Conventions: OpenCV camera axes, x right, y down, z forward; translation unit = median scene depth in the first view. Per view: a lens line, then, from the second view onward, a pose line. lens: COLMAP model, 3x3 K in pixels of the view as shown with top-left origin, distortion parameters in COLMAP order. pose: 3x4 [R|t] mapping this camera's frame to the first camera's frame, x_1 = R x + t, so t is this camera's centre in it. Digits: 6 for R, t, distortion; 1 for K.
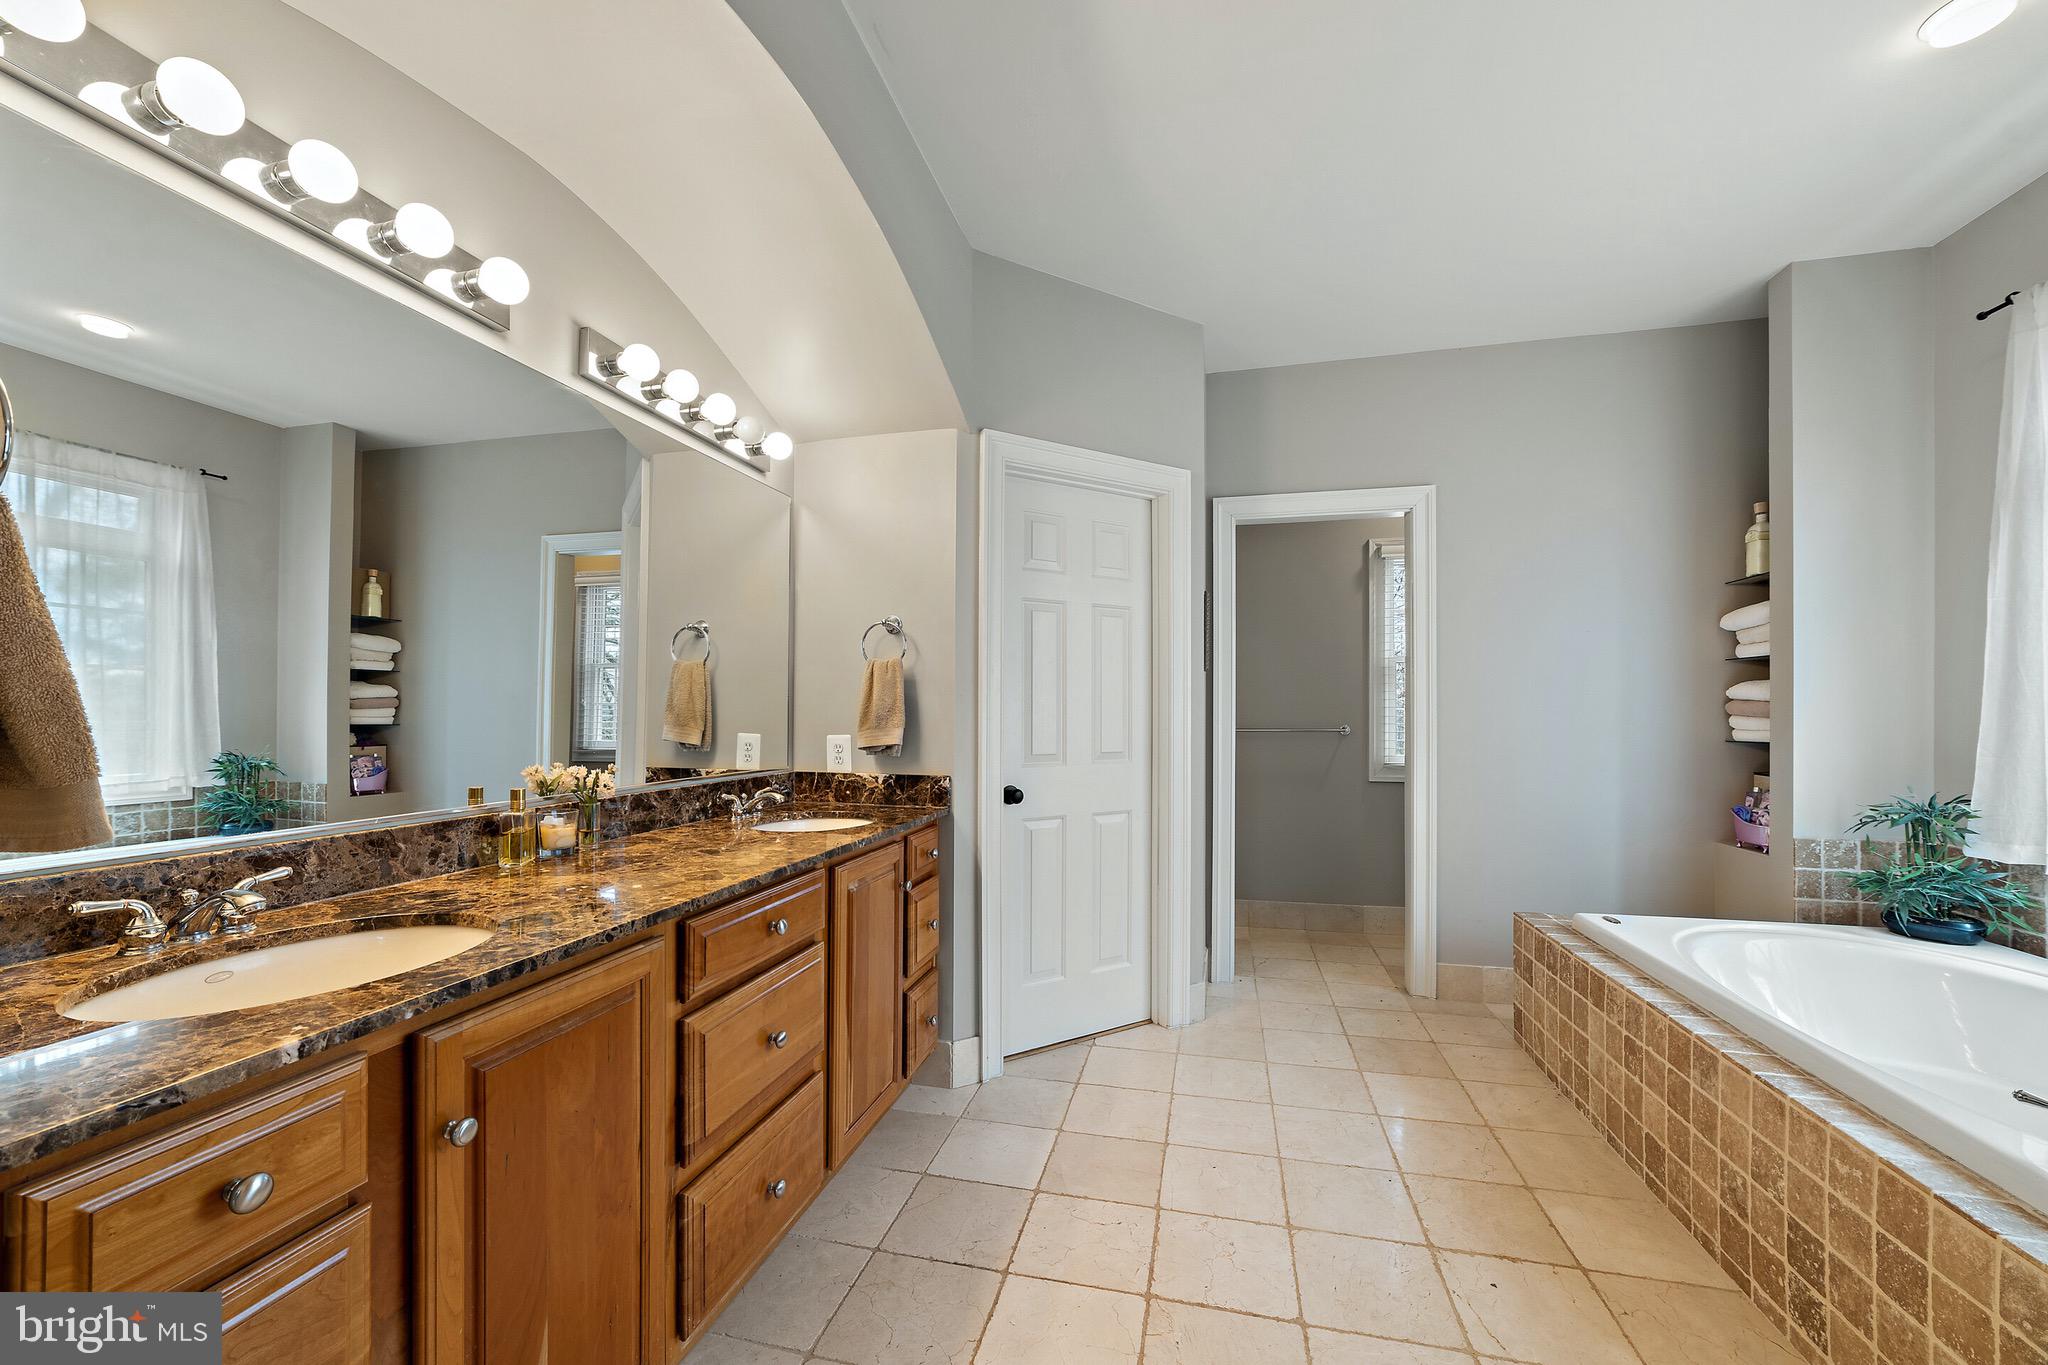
lens RADIAL K [[821.5, 0, 1020.8], [0, 821.5, 692.6], [0, 0, 1]] dist [0.000184, 0.000707]
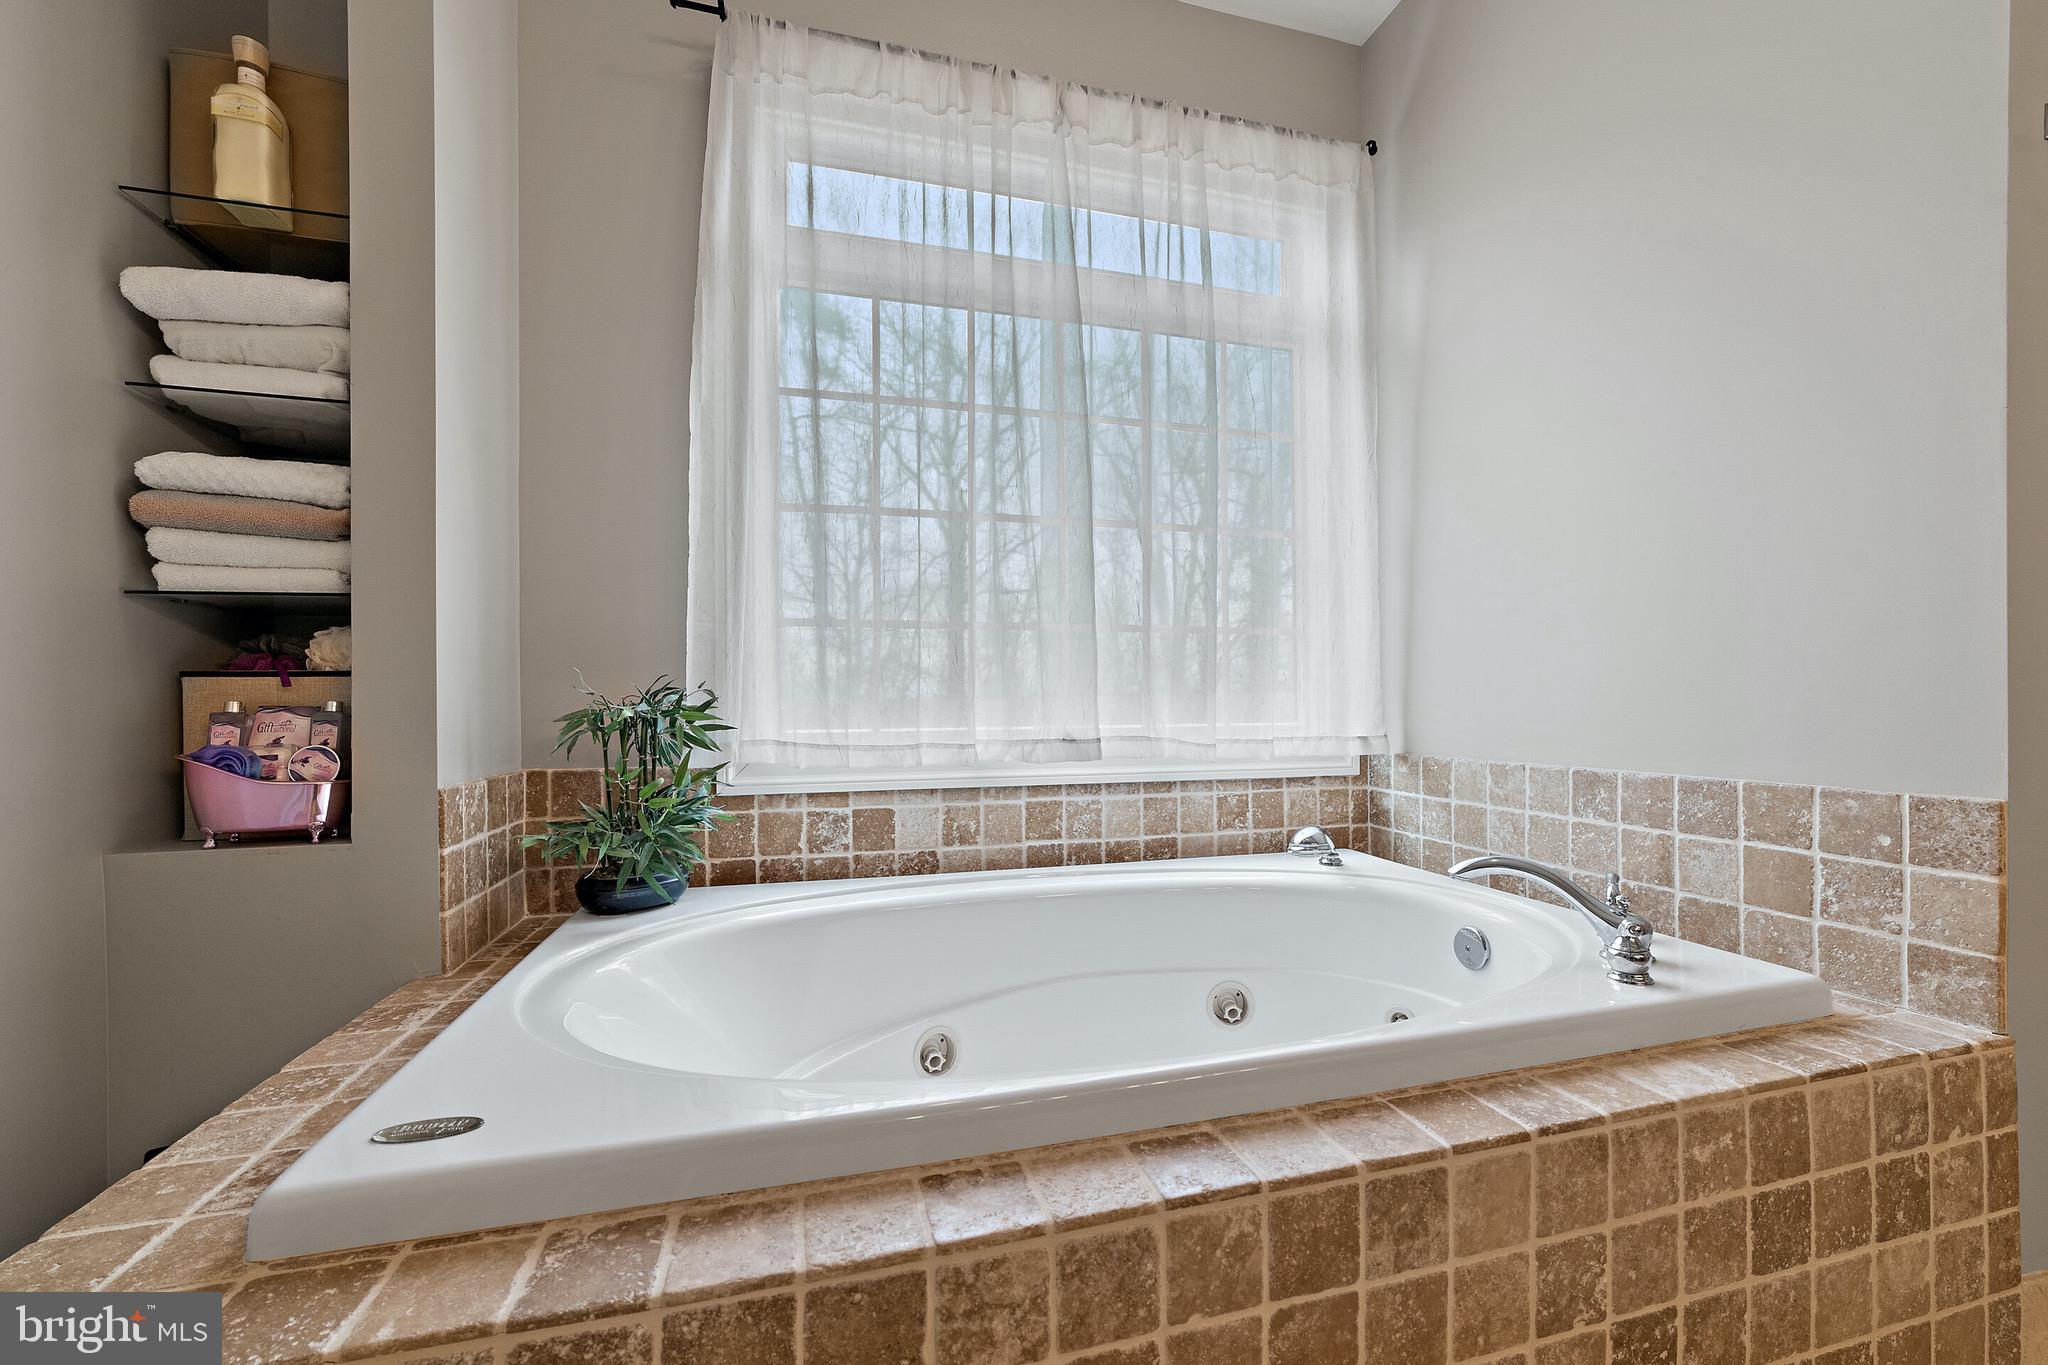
lens RADIAL K [[821.5, 0, 1028.2], [0, 821.5, 693.3], [0, 0, 1]] dist [0.000184, 0.000707]
pose [[-0.487139, 0.010300, 0.873263, 0.677695], [-0.012644, 0.999742, -0.018846, 0.232630], [-0.873233, -0.020222, -0.486884, 1.748301]]
